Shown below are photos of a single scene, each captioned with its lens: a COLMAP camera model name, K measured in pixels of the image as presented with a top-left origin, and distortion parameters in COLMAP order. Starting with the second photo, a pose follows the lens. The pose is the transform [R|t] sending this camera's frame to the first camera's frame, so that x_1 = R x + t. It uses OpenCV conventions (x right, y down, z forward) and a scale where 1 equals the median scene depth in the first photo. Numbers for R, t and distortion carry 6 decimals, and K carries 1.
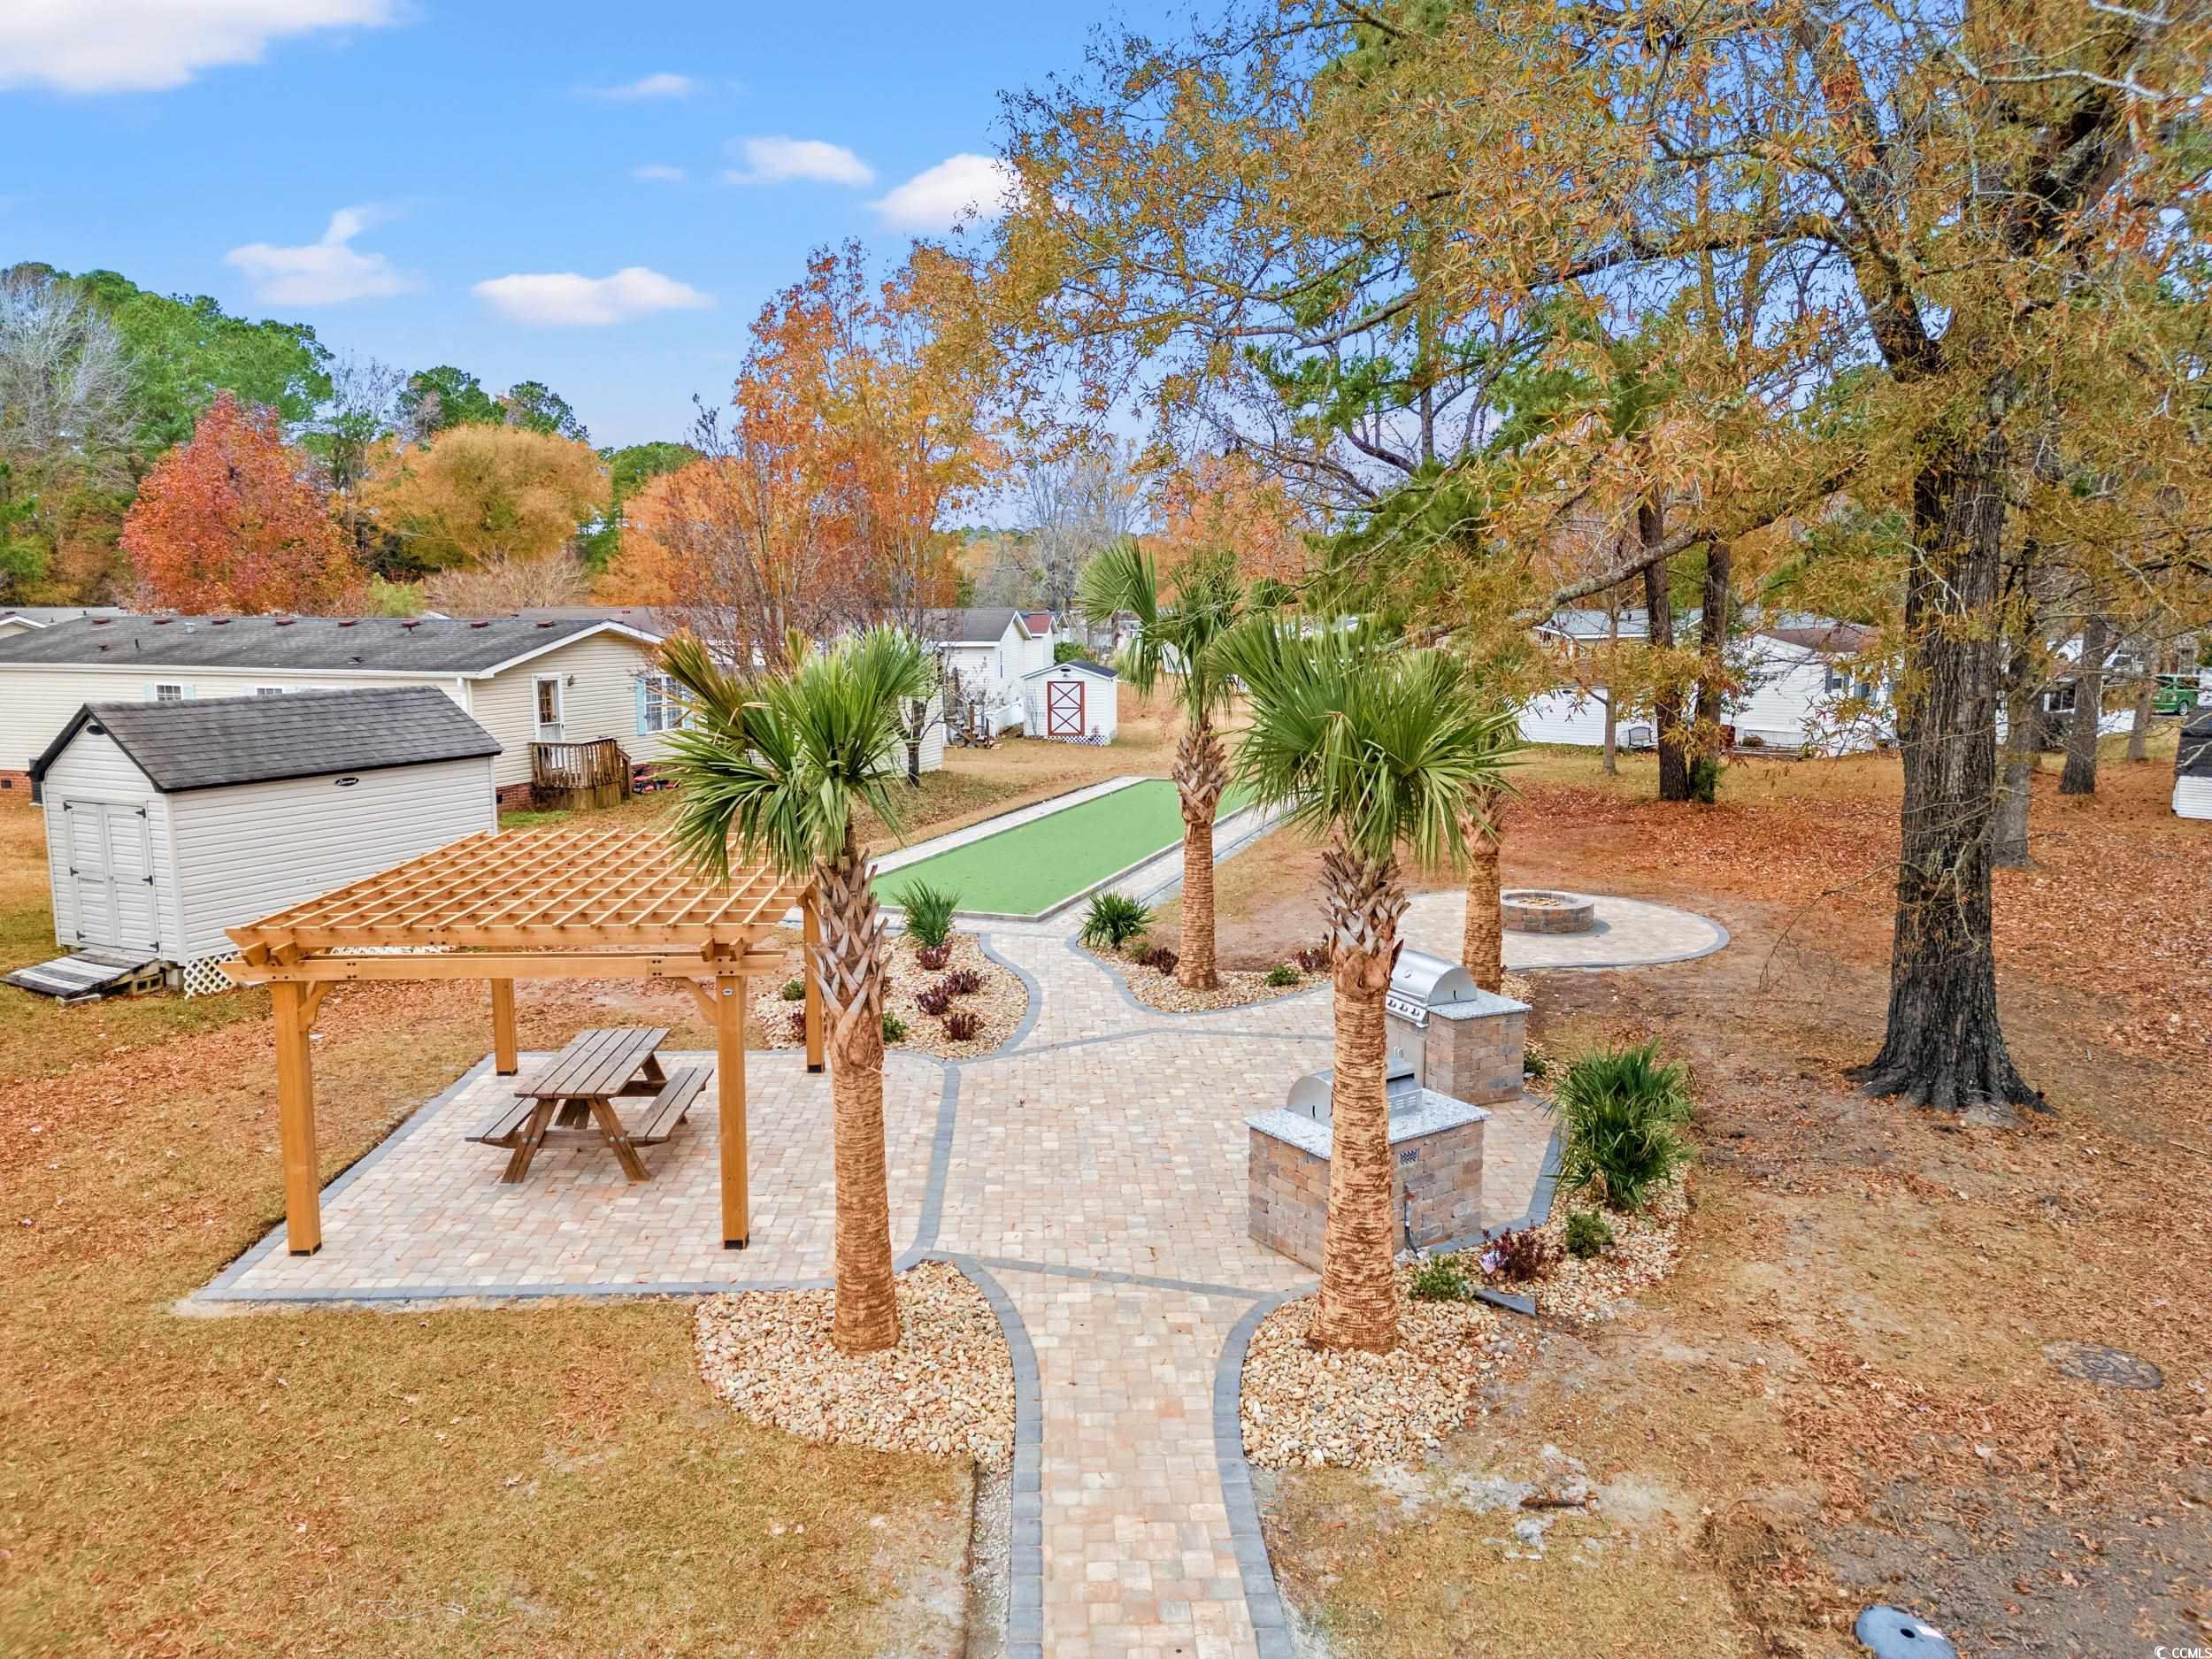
lens RADIAL K [[1550.5, 0, 1117.5], [0, 1550.5, 835.8], [0, 0, 1]] dist [0.025679, -0.007566]
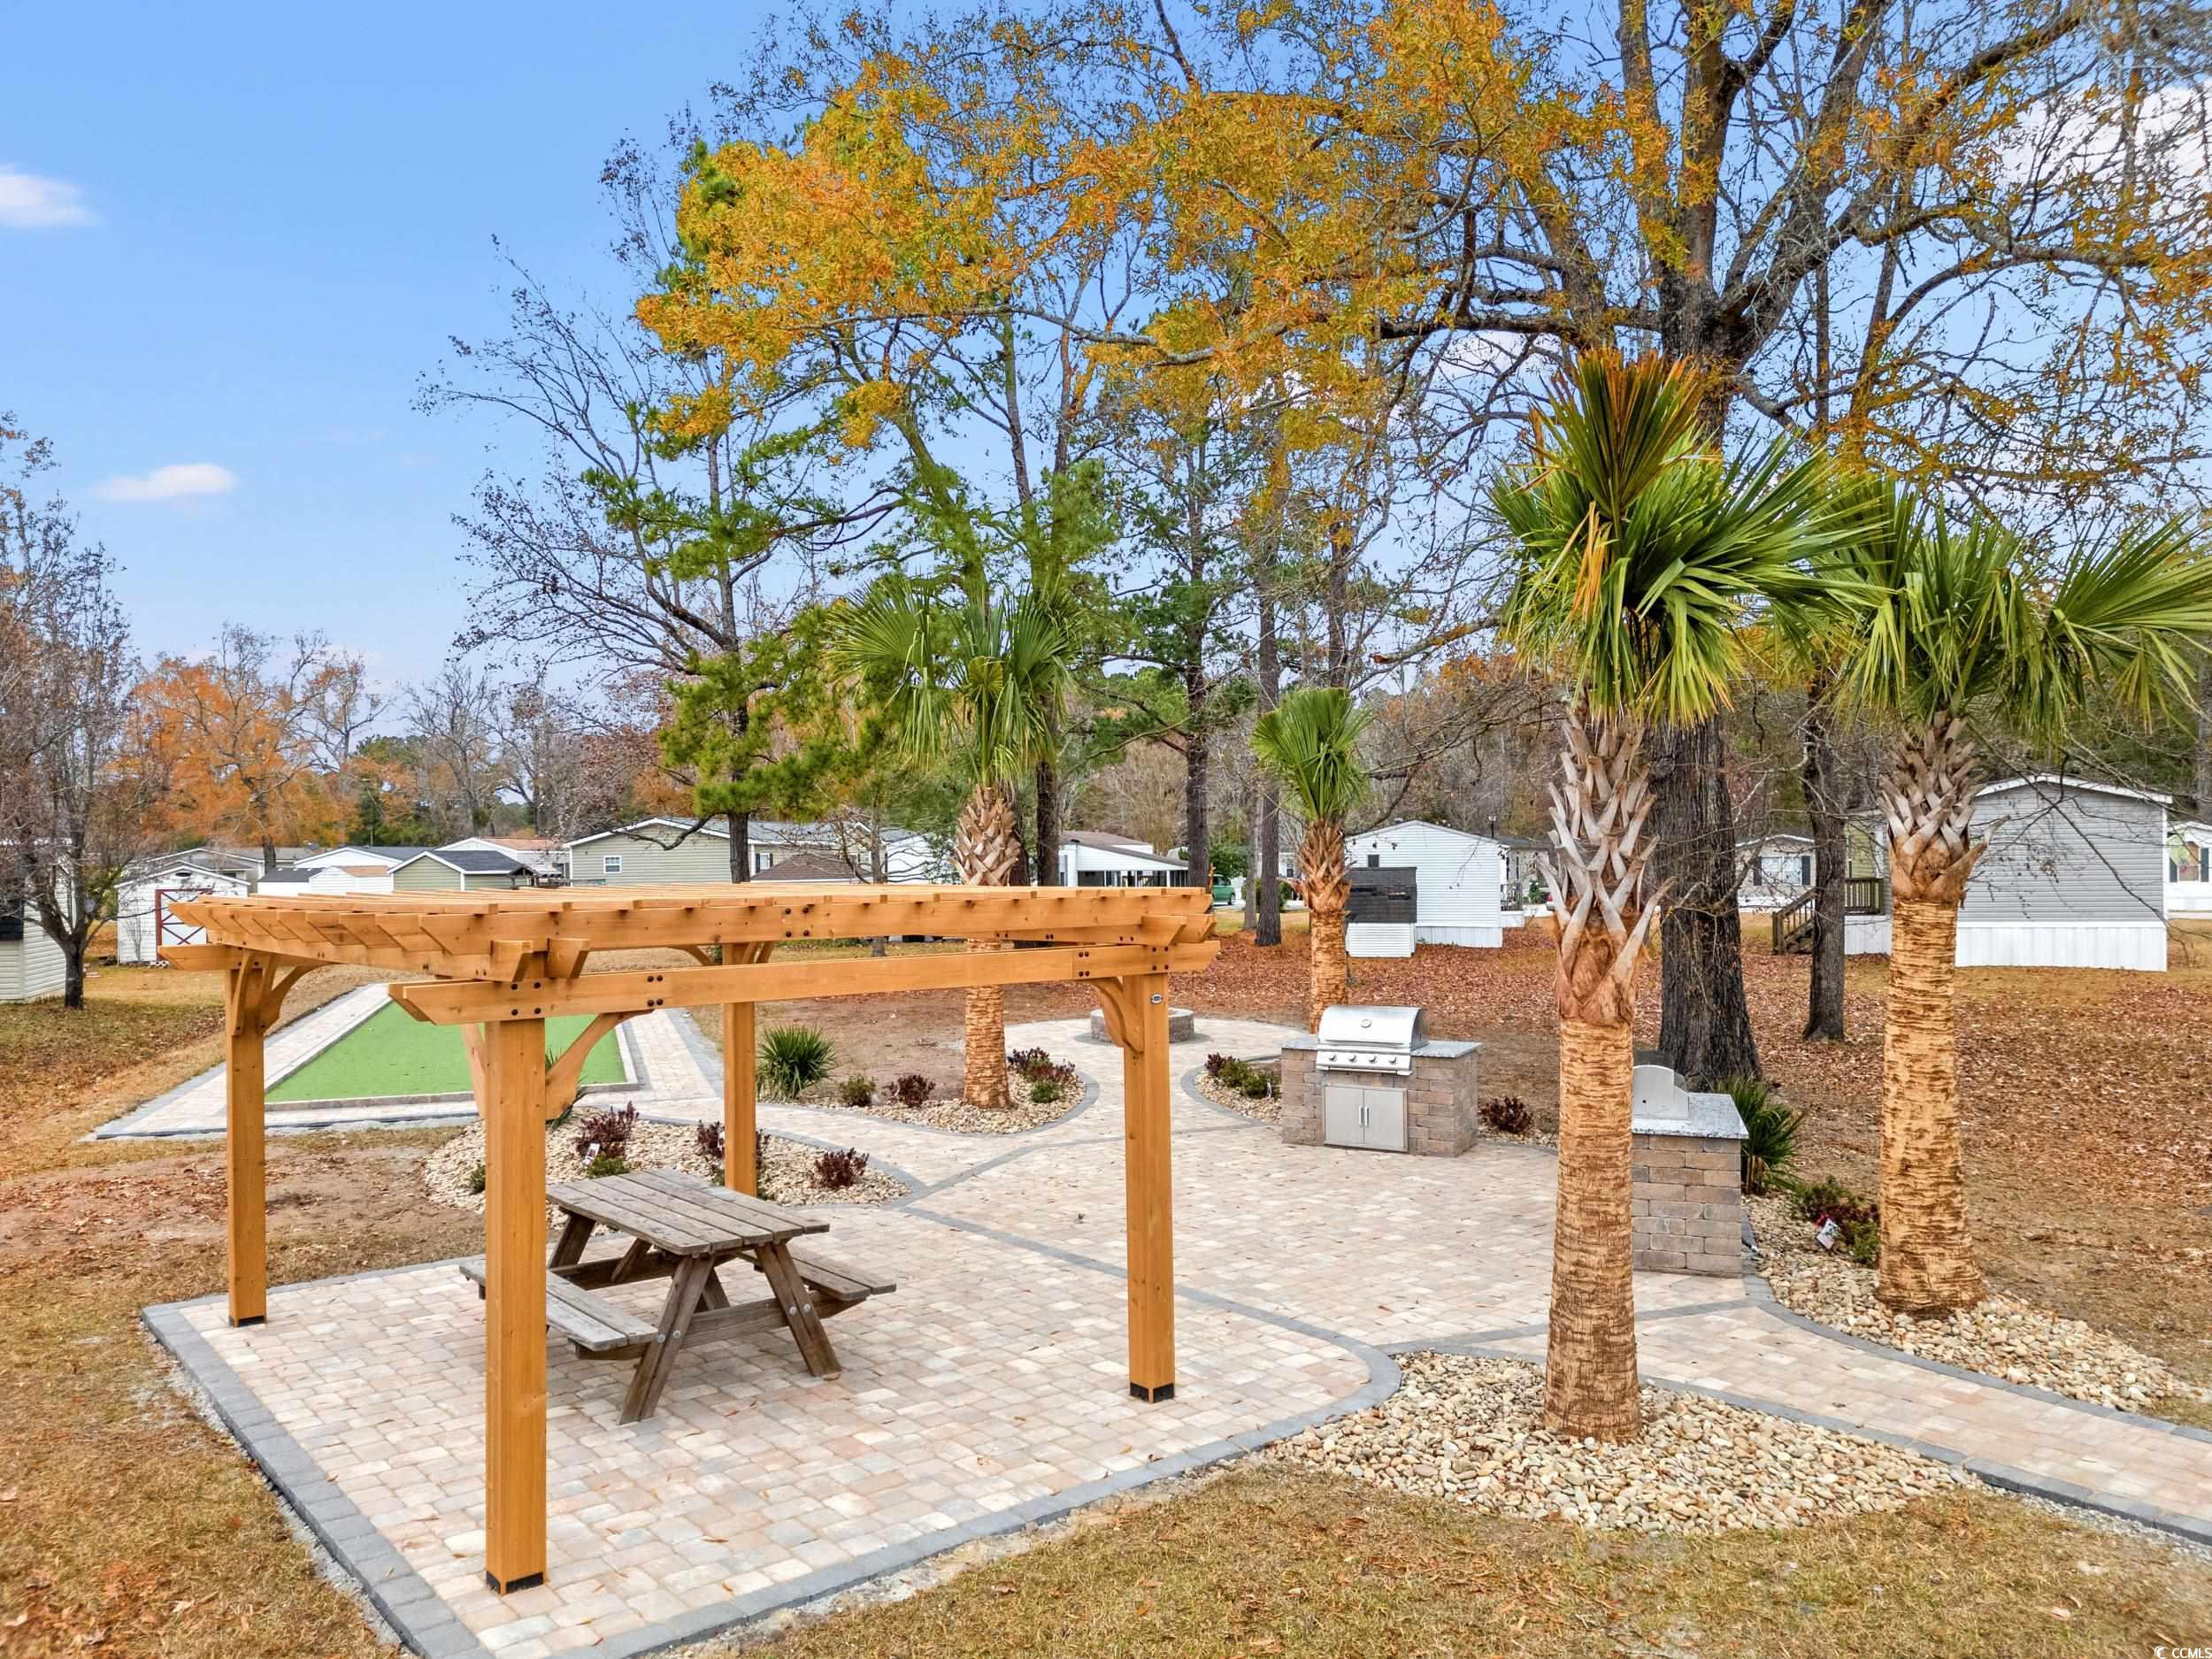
lens RADIAL K [[1550.5, 0, 1105.5], [0, 1550.5, 826.0], [0, 0, 1]] dist [0.025679, -0.007566]
pose [[0.811386, -0.001489, 0.584509, -0.364193], [0.096884, 0.986507, -0.131977, 0.060160], [-0.576425, 0.163714, 0.800582, 0.244468]]
